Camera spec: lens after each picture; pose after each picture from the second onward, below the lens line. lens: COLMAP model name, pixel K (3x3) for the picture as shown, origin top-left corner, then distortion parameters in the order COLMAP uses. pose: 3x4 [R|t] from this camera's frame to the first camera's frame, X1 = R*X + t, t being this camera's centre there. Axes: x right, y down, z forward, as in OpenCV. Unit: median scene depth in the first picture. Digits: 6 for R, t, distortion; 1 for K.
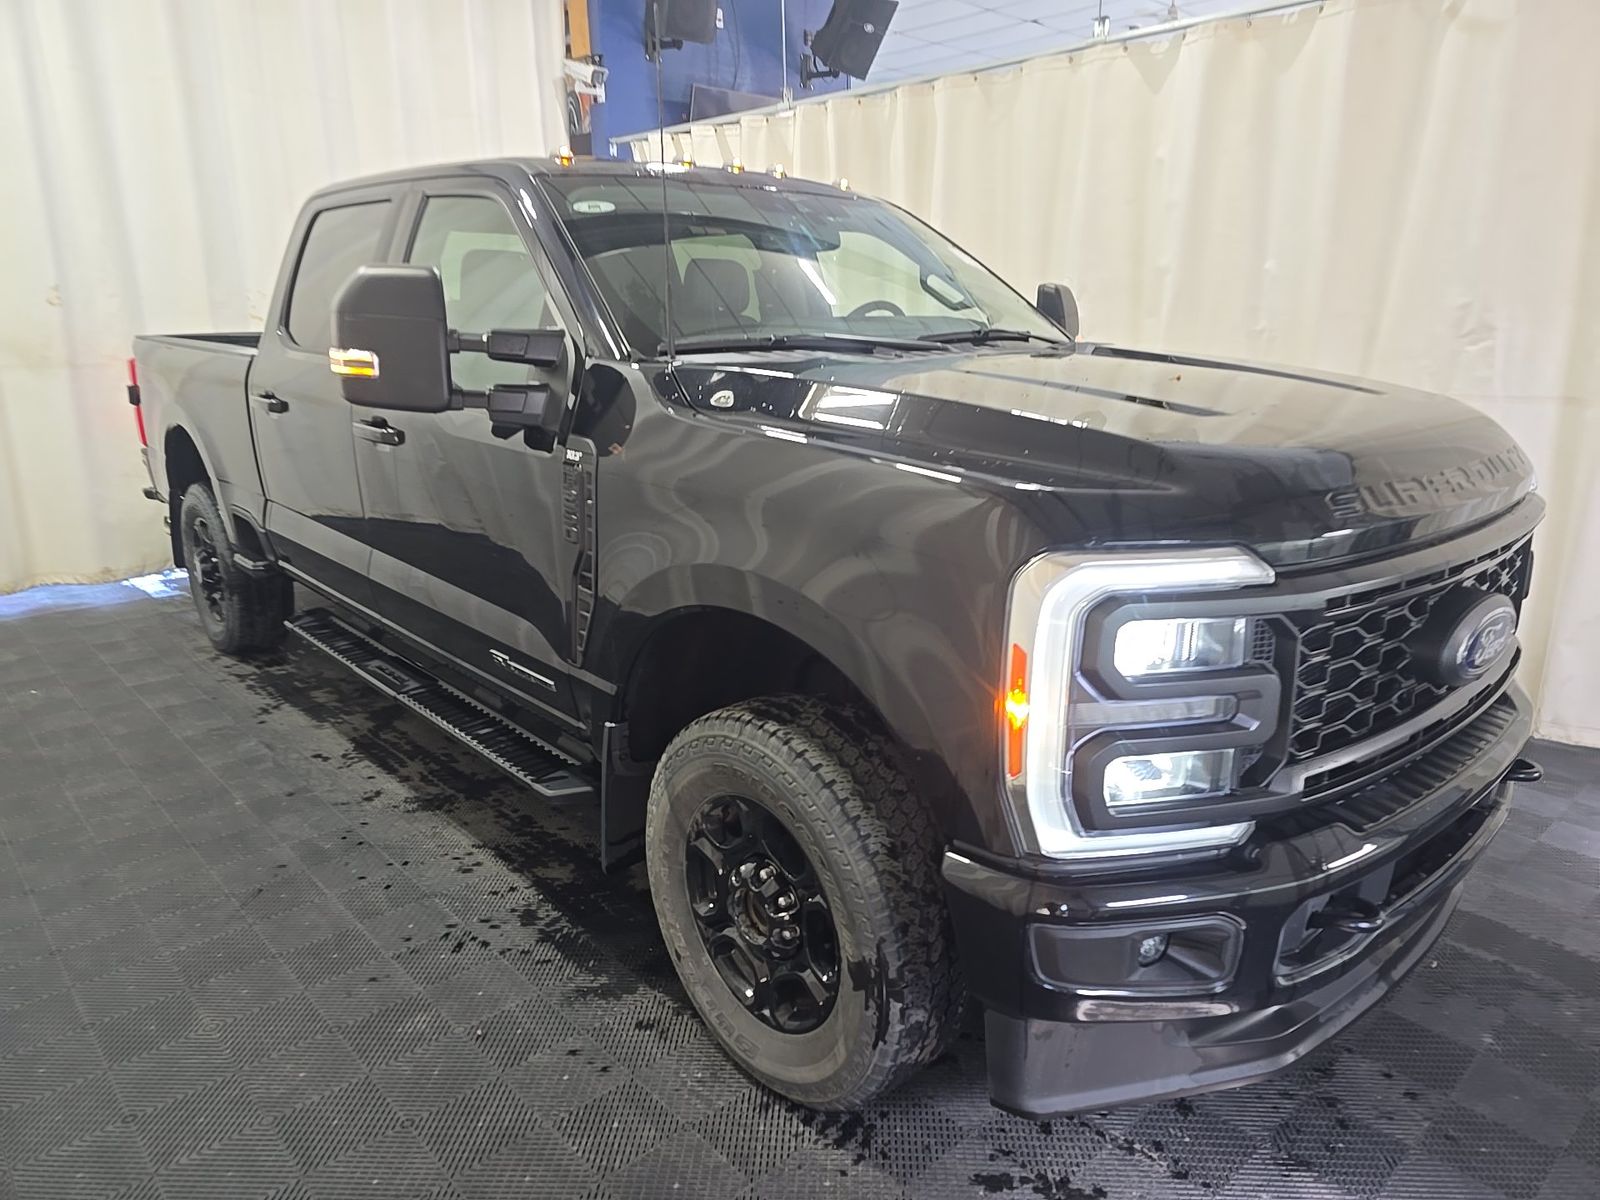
lens RADIAL K [[1125.1, 0, 831.4], [0, 1125.1, 603.1], [0, 0, 1]] dist [-0.001706, -0.002460]
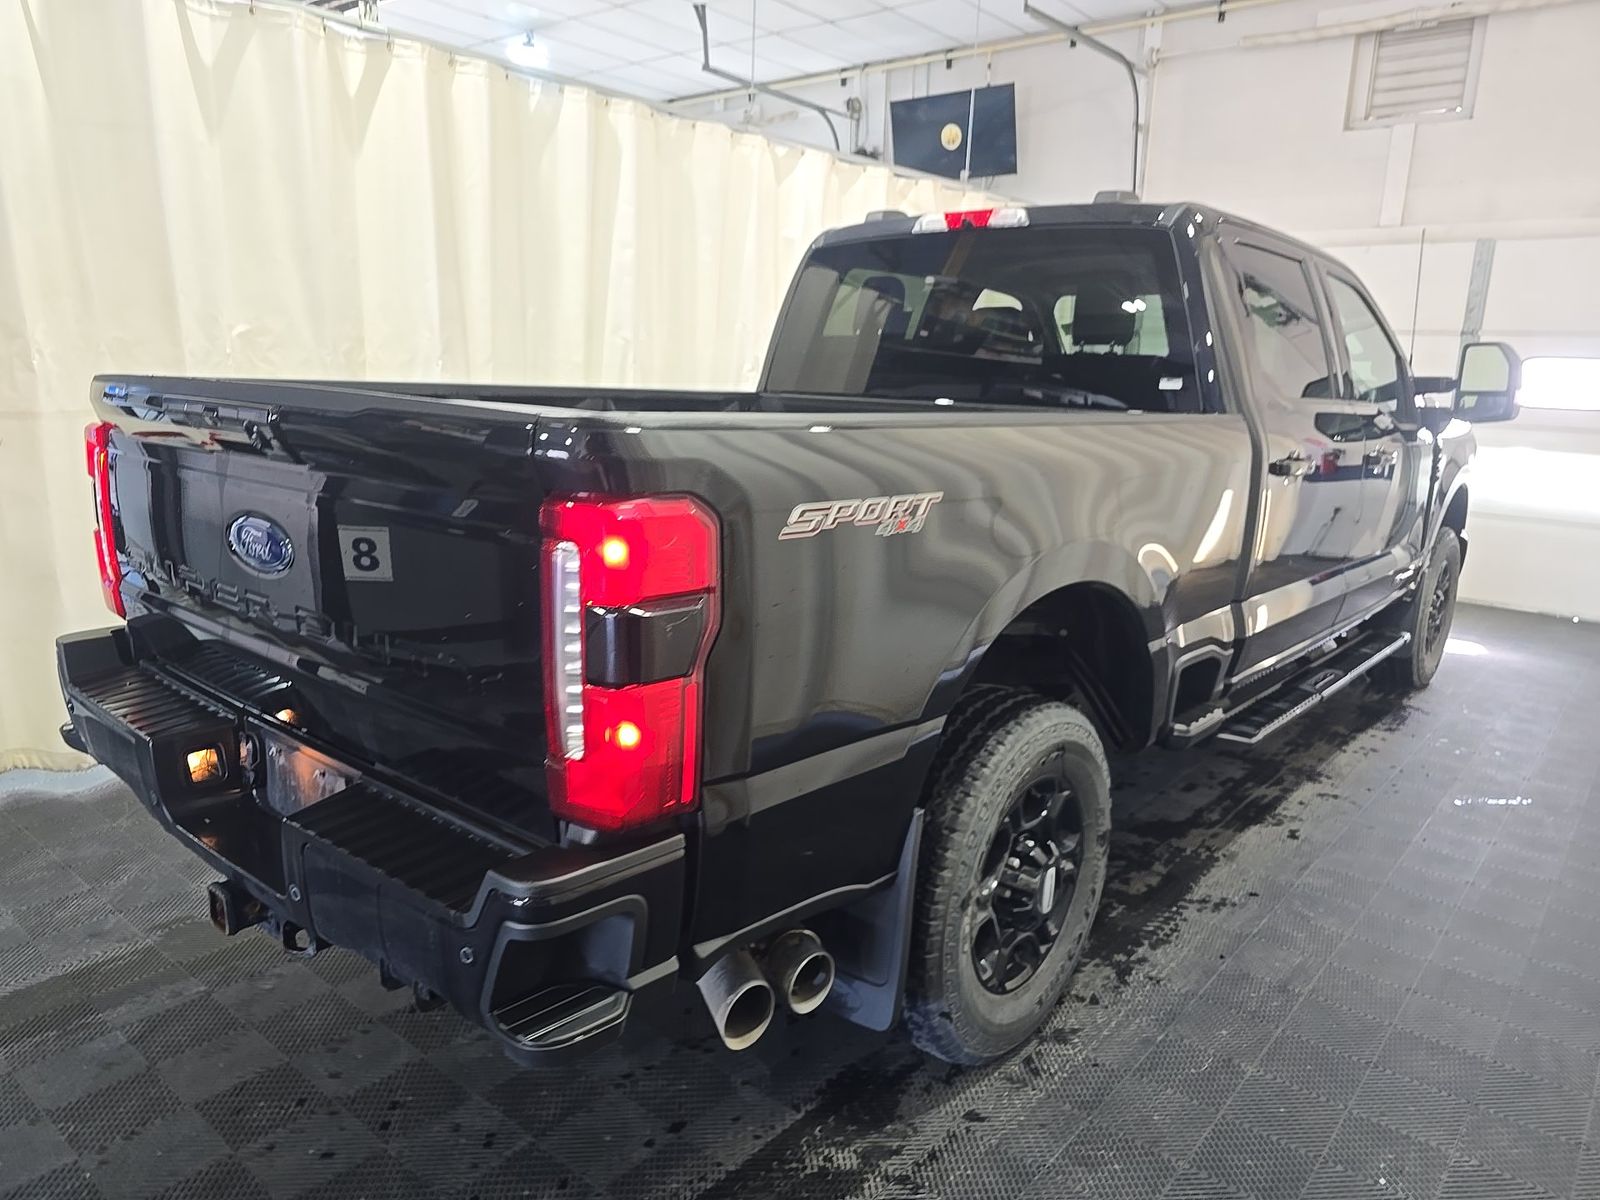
lens RADIAL K [[1125.1, 0, 831.4], [0, 1125.1, 603.1], [0, 0, 1]] dist [-0.001706, -0.002460]
pose [[-0.166025, -0.199111, 0.965811, -1.292347], [0.219431, 0.947389, 0.233034, -0.356624], [-0.961398, 0.250618, -0.113599, 1.471713]]
